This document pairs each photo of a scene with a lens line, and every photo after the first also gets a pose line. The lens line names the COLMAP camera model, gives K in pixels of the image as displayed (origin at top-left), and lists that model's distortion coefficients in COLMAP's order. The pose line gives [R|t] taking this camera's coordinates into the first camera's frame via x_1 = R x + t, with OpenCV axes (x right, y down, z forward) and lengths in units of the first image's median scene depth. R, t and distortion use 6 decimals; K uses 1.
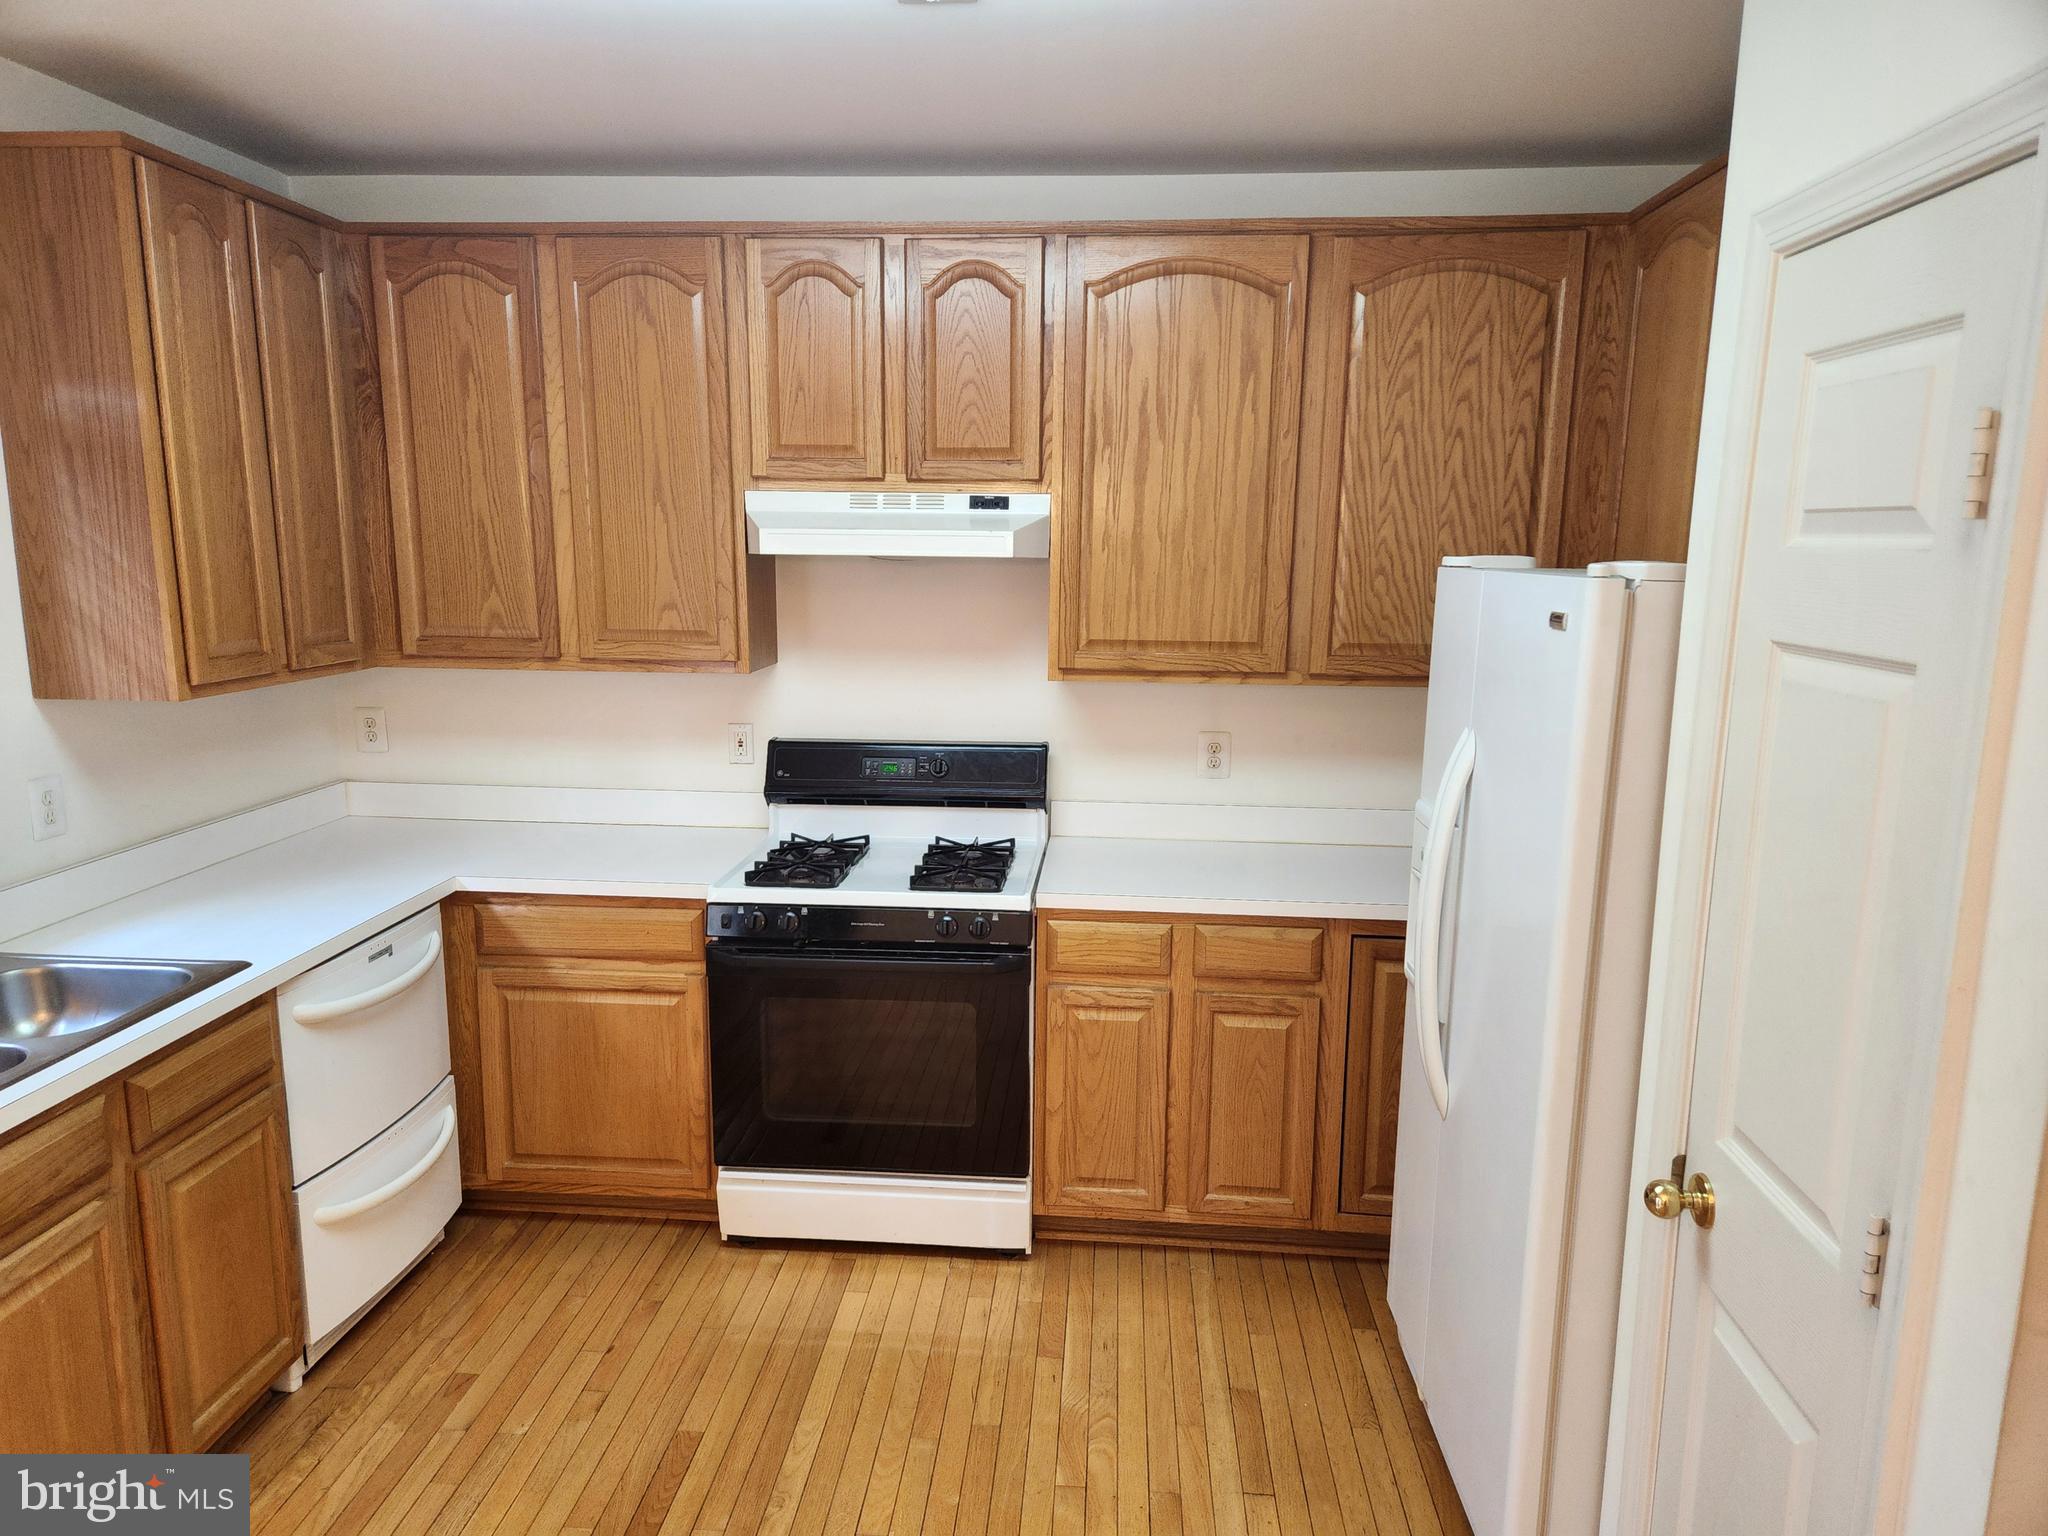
lens RADIAL K [[1378.5, 0, 1020.8], [0, 1378.5, 788.9], [0, 0, 1]] dist [0.093764, -0.087186]
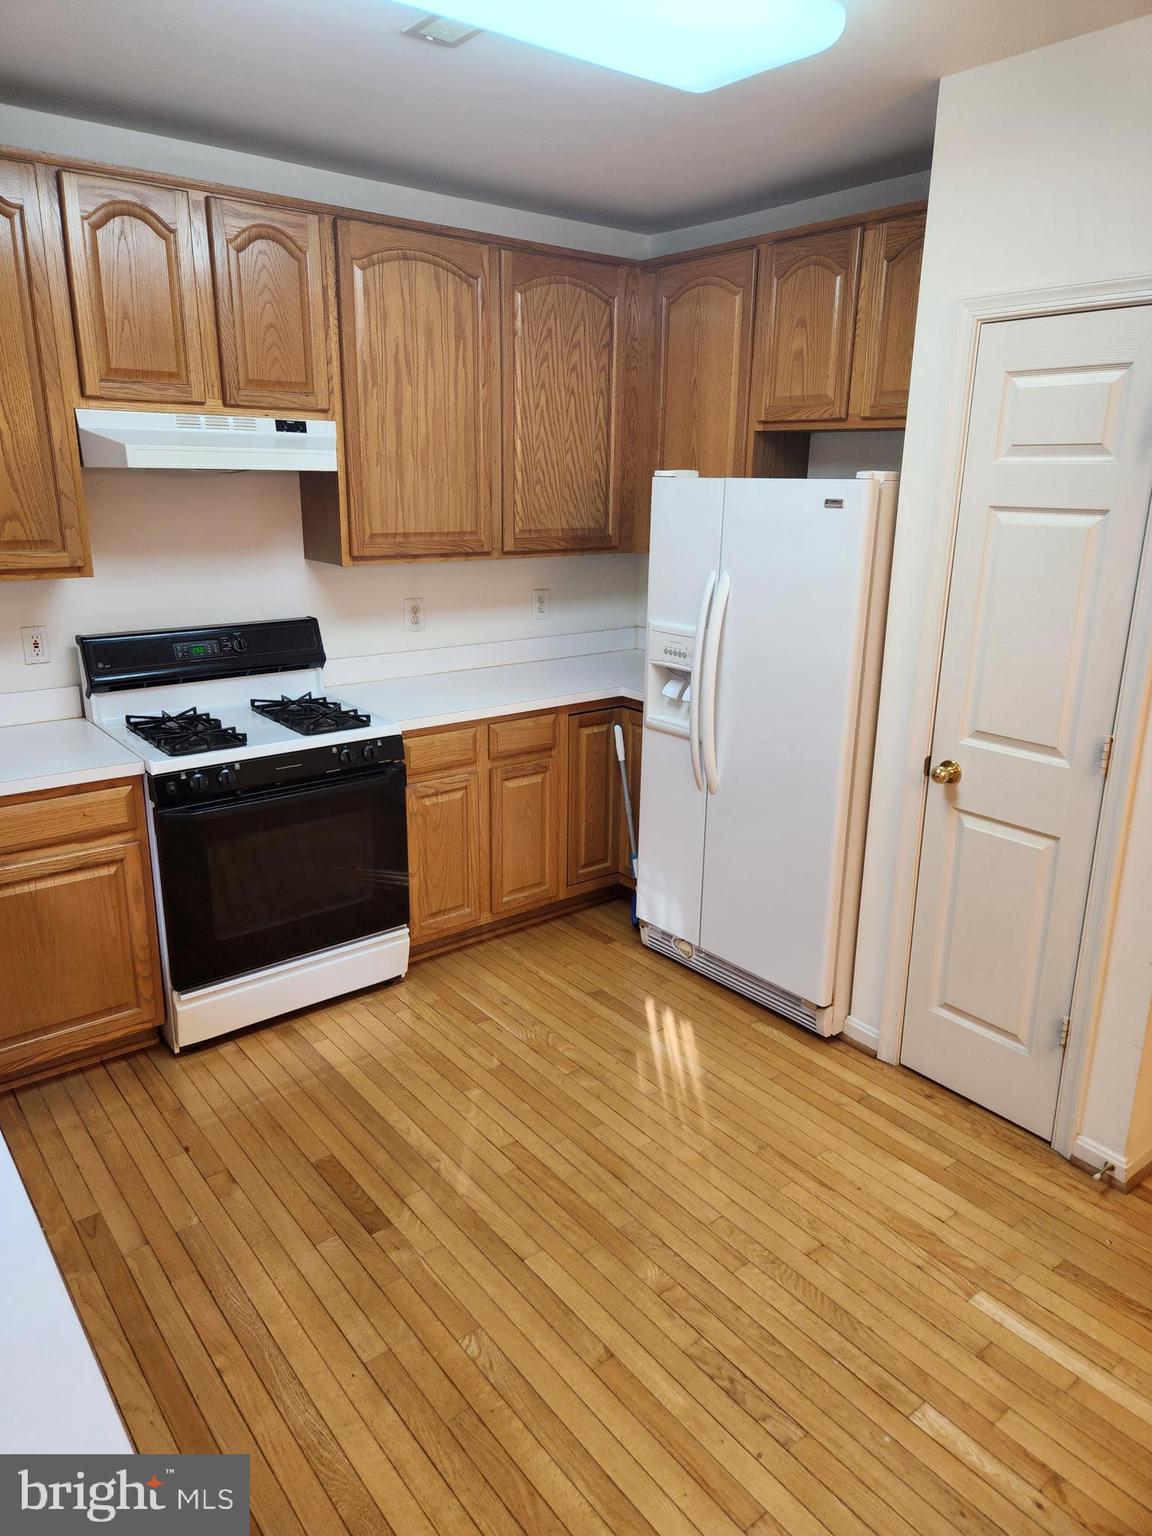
lens RADIAL K [[1027.7, 0, 587.8], [0, 1027.7, 755.6], [0, 0, 1]] dist [0.083187, -0.069698]
pose [[0.724675, -0.186065, 0.663496, -0.522942], [0.119559, 0.982203, 0.144857, -0.016659], [-0.678640, -0.025647, 0.734023, 0.109764]]
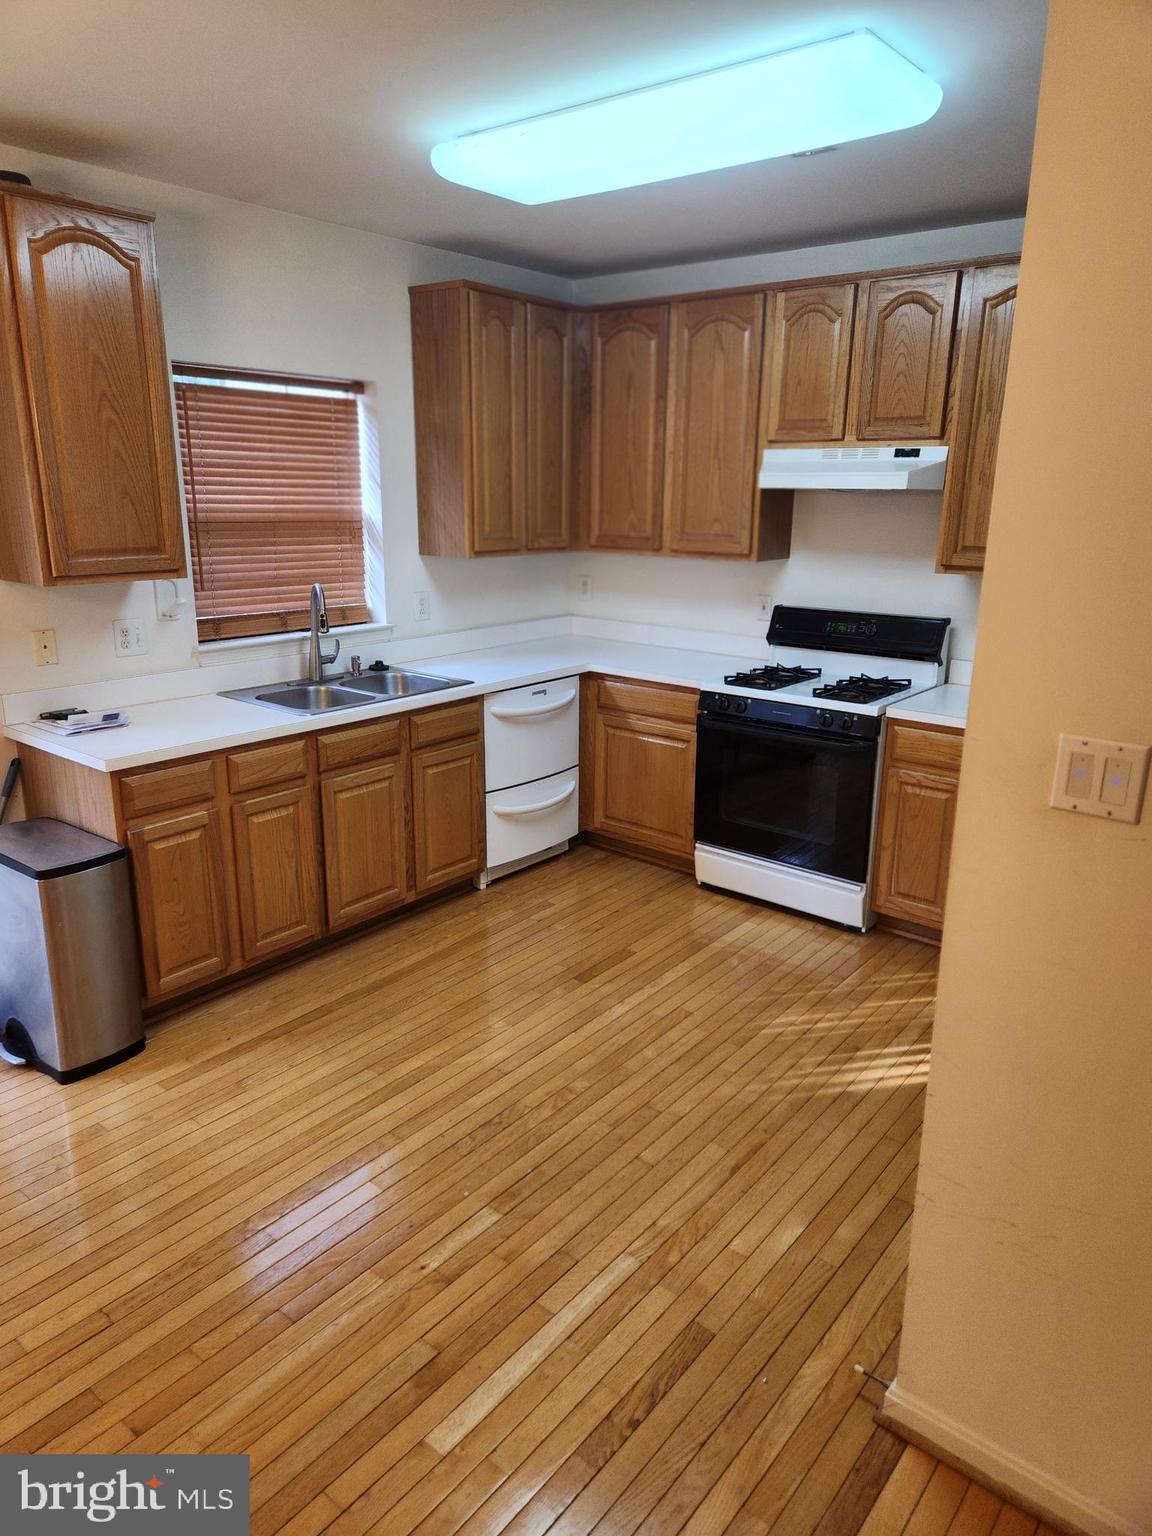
lens RADIAL K [[1033.9, 0, 576.0], [0, 1033.9, 768.0], [0, 0, 1]] dist [0.093764, -0.087186]
pose [[0.825701, 0.151794, -0.543301, 0.364306], [-0.106675, 0.987754, 0.113849, 0.045208], [0.553930, -0.036049, 0.831782, -0.184564]]
